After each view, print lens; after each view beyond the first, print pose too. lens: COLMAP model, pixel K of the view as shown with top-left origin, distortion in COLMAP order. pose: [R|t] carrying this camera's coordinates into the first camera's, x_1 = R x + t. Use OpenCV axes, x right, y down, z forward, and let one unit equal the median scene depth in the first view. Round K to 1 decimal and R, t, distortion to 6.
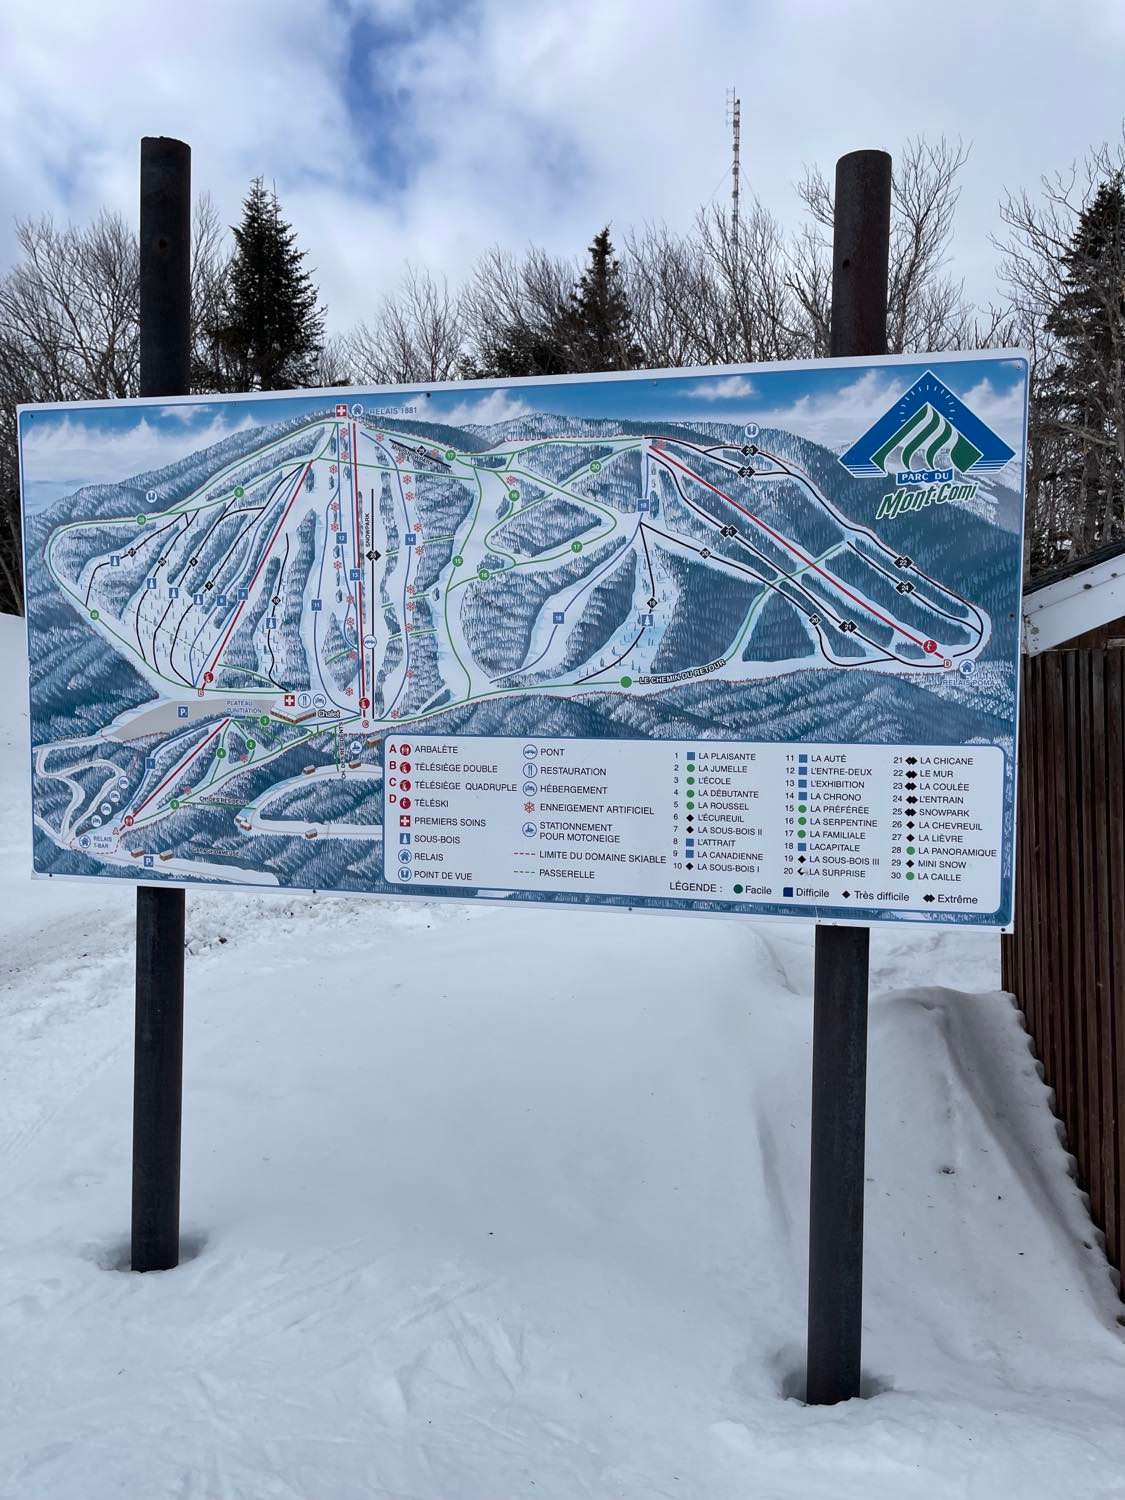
lens RADIAL K [[1131.9, 0, 562.5], [0, 1131.9, 750.0], [0, 0, 1]] dist [0.075155, -0.043372]
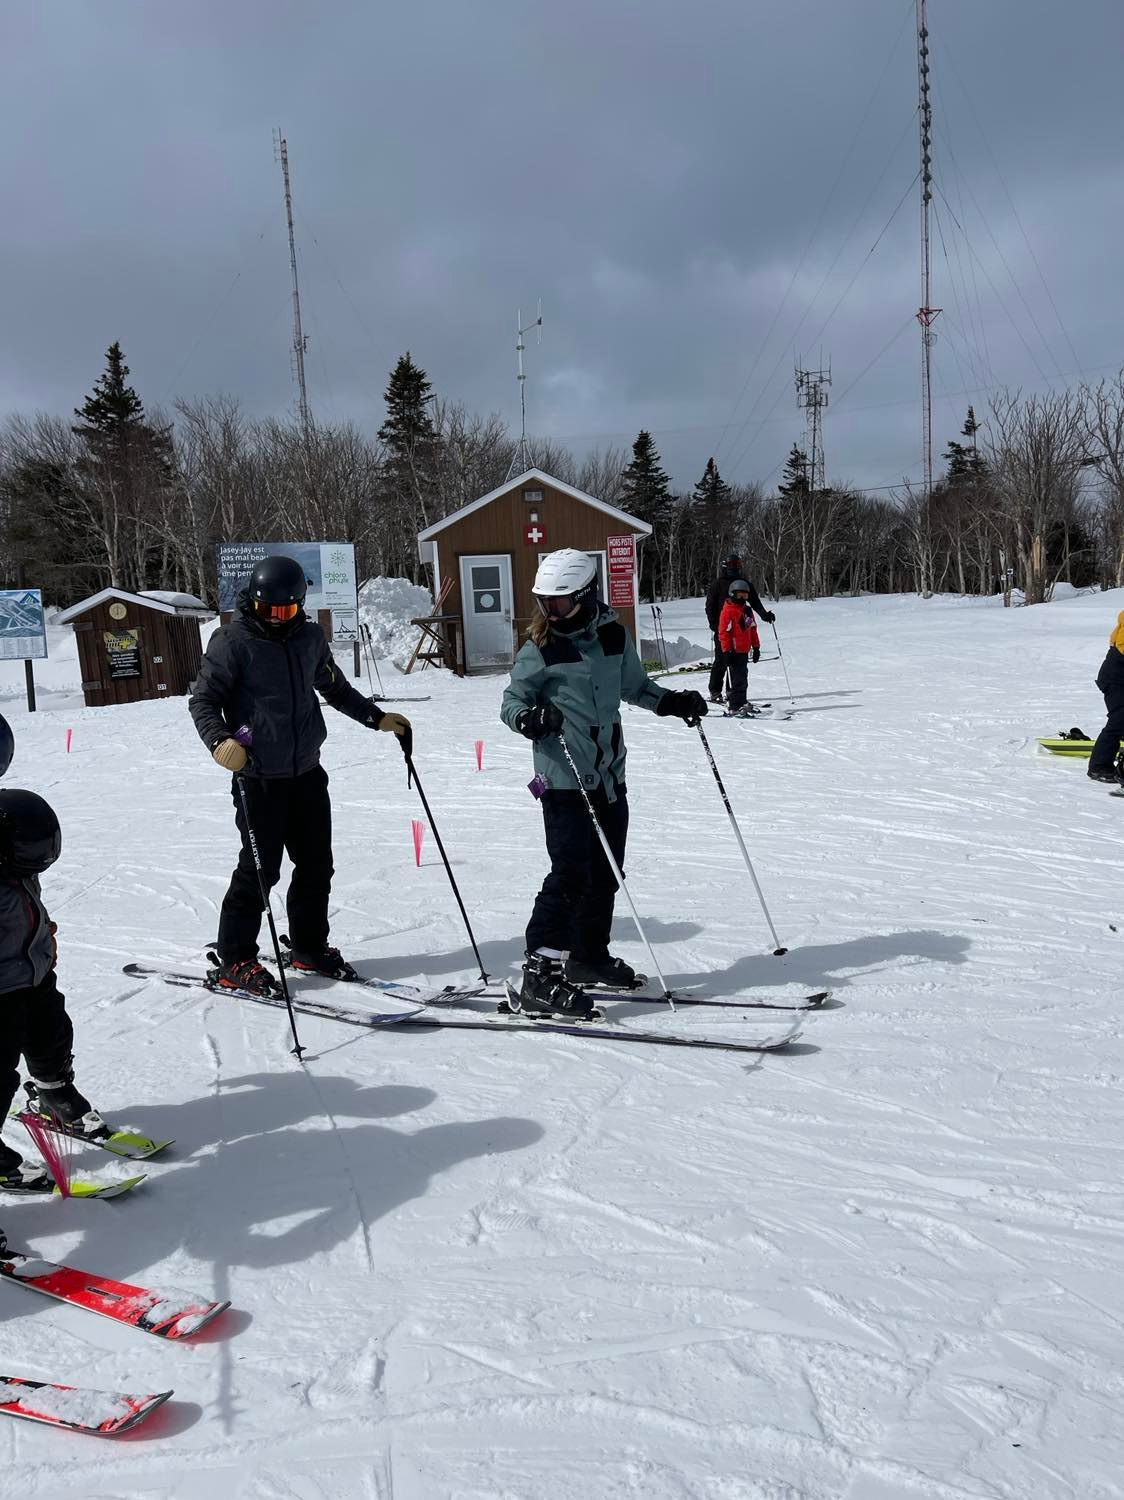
lens RADIAL K [[1131.9, 0, 562.0], [0, 1131.9, 750.0], [0, 0, 1]] dist [0.075155, -0.043372]
pose [[0.949829, -0.083078, 0.301535, 0.090071], [0.079703, 0.996542, 0.023501, 0.060525], [-0.302445, 0.001712, 0.953165, -0.529956]]
